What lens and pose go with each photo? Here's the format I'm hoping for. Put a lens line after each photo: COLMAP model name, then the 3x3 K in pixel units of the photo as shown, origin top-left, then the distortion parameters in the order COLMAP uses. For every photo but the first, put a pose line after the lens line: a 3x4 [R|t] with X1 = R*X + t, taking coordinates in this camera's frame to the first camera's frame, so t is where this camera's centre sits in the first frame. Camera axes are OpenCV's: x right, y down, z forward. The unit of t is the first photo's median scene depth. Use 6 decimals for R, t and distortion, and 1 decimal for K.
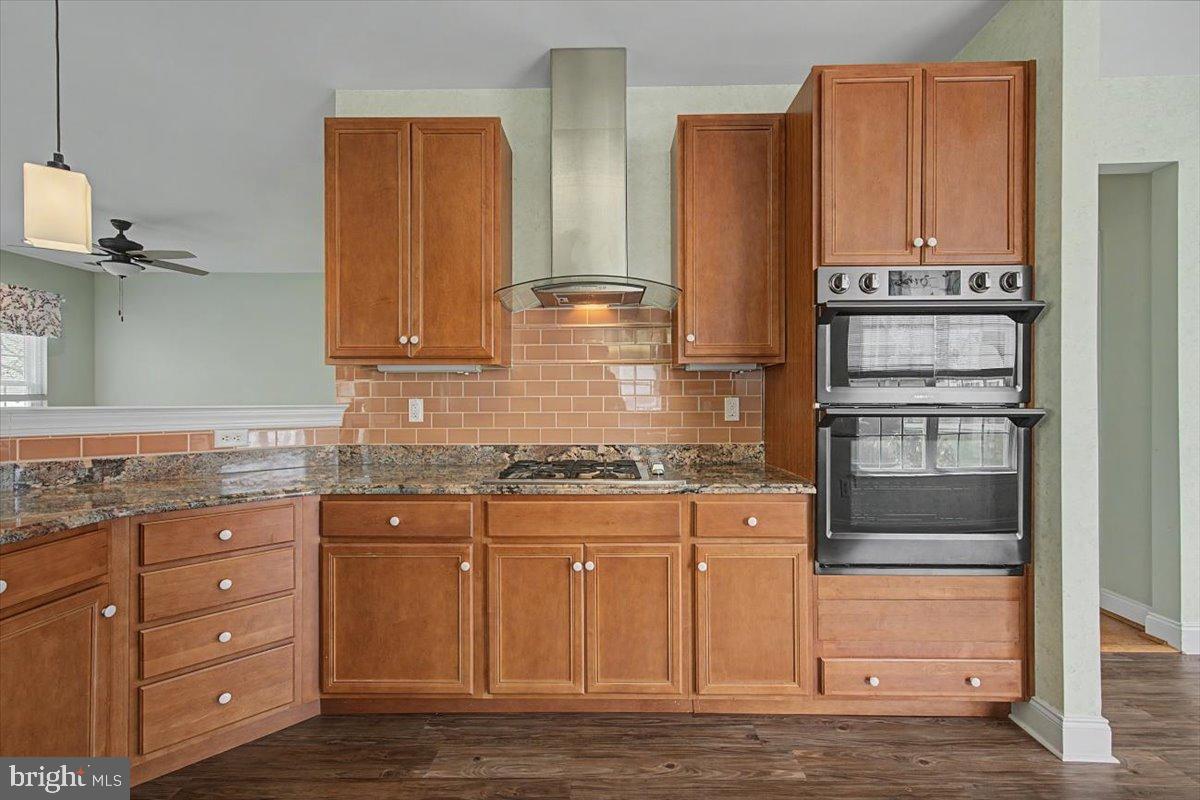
lens RADIAL K [[504.7, 0, 596.4], [0, 504.7, 400.5], [0, 0, 1]] dist [0.006943, 0.000272]
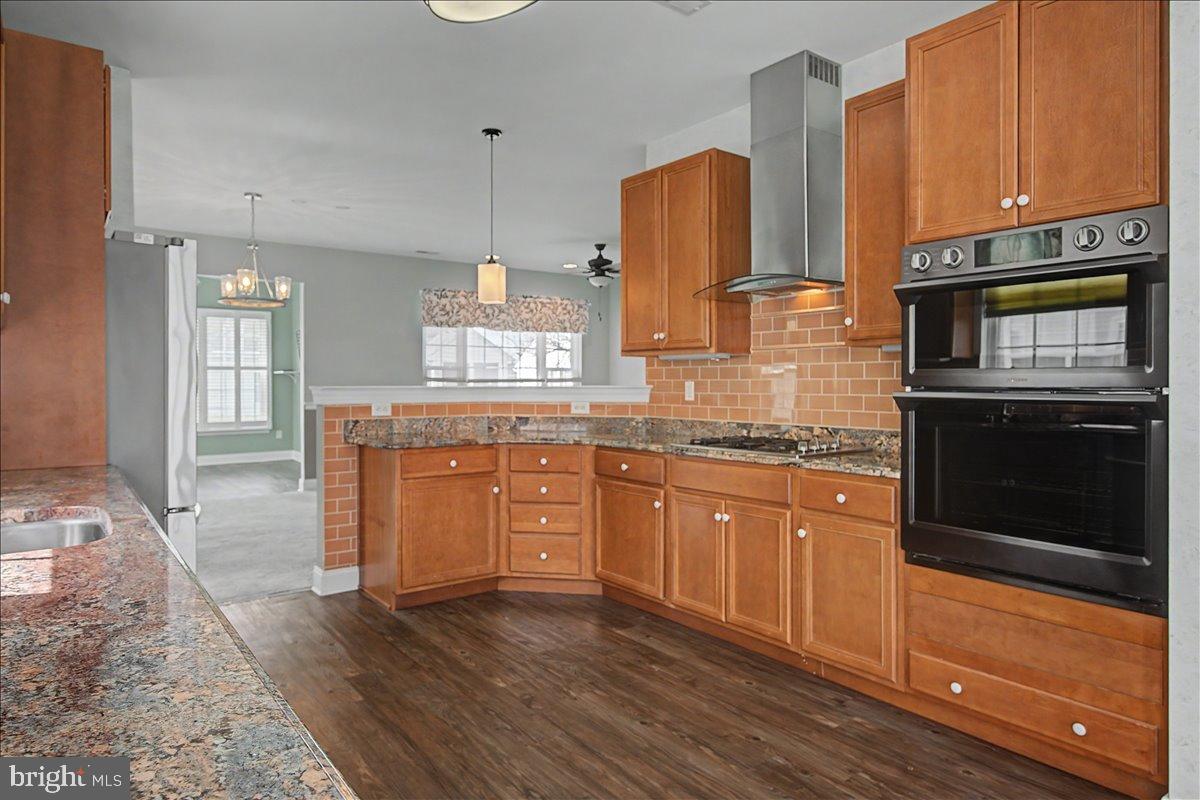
lens RADIAL K [[712.8, 0, 589.7], [0, 712.8, 384.1], [0, 0, 1]] dist [0.007036, 0.004455]
pose [[0.612371, 0.002648, -0.790566, 1.135985], [0.000964, 0.999991, 0.004097, -0.005336], [0.790570, -0.003271, 0.612363, -0.317061]]
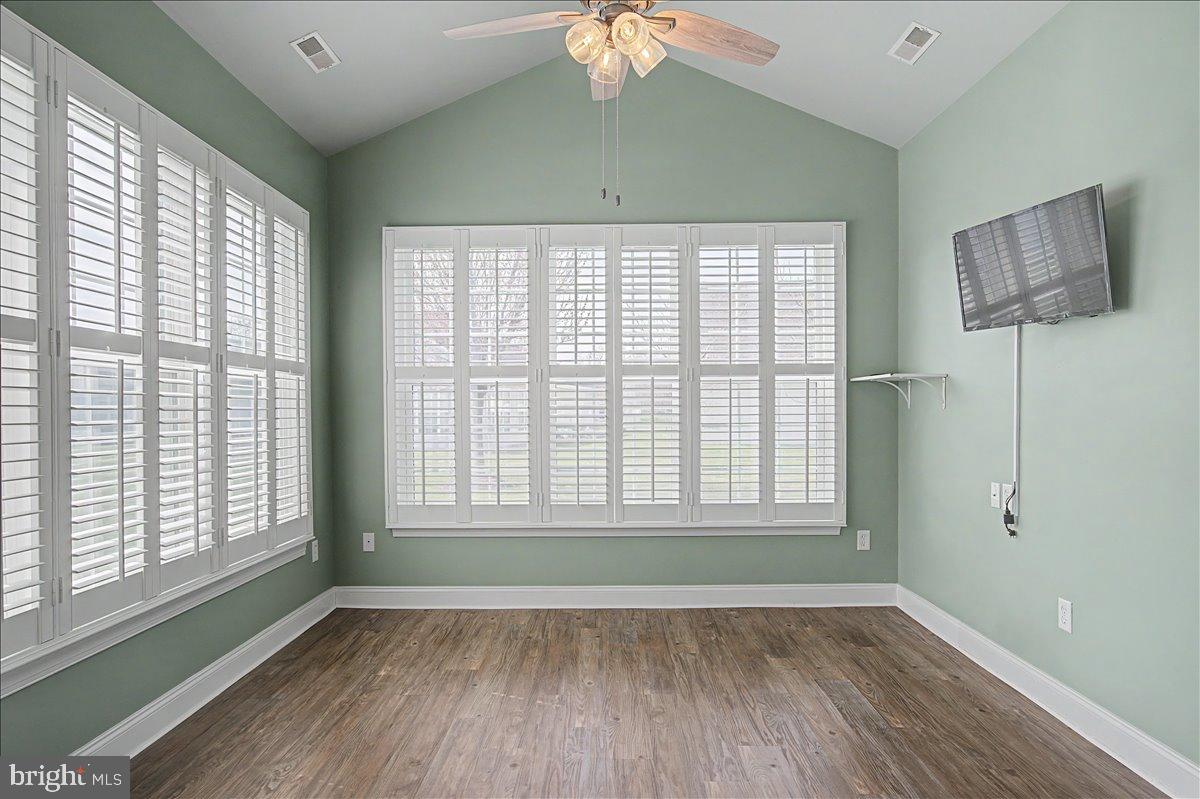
lens RADIAL K [[737.8, 0, 599.8], [0, 737.8, 412.6], [0, 0, 1]] dist [-0.001541, 0.000062]
pose [[0.008040, -0.003436, -0.999962, -2.780724], [0.001681, 0.999993, -0.003422, 0.029832], [0.999966, -0.001653, 0.008046, 0.410593]]
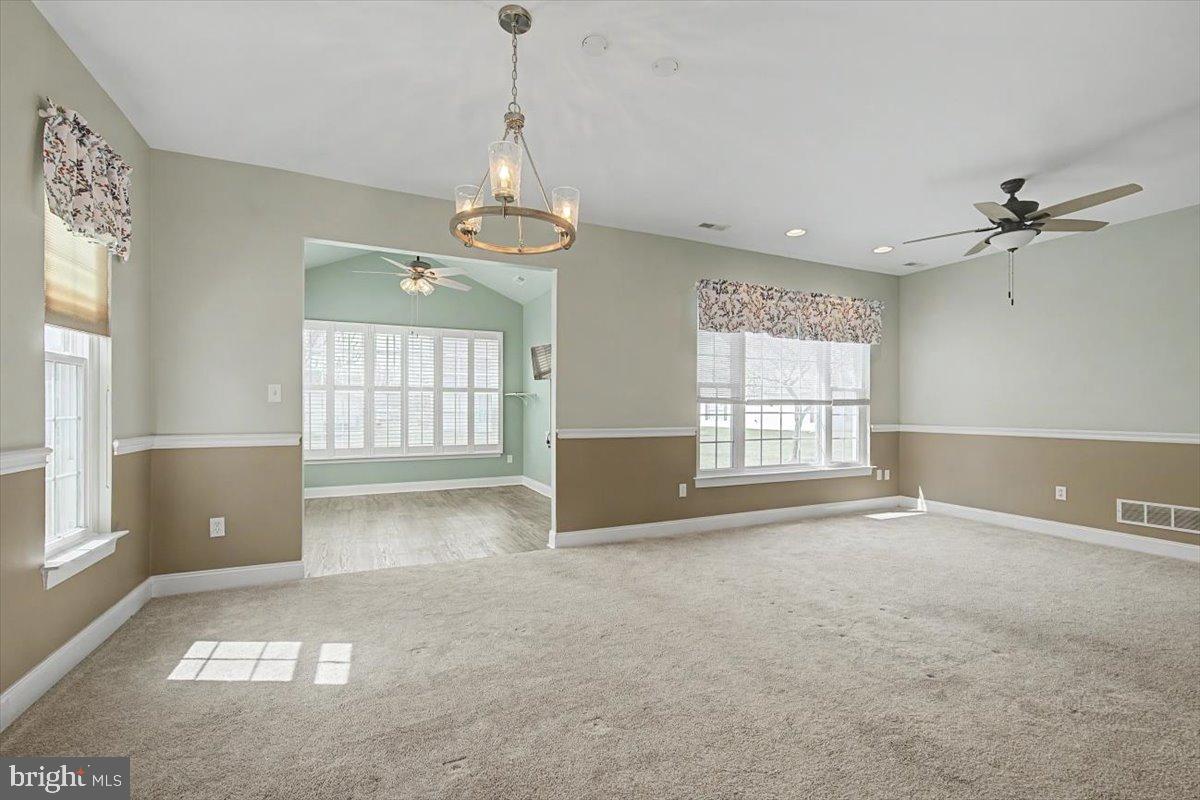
lens RADIAL K [[504.7, 0, 599.1], [0, 504.7, 408.9], [0, 0, 1]] dist [0.006943, 0.000272]
pose [[0.442117, 0.001520, -0.896956, -1.159774], [-0.004096, 0.999992, -0.000325, 0.031166], [0.896948, 0.003817, 0.442119, 0.117948]]
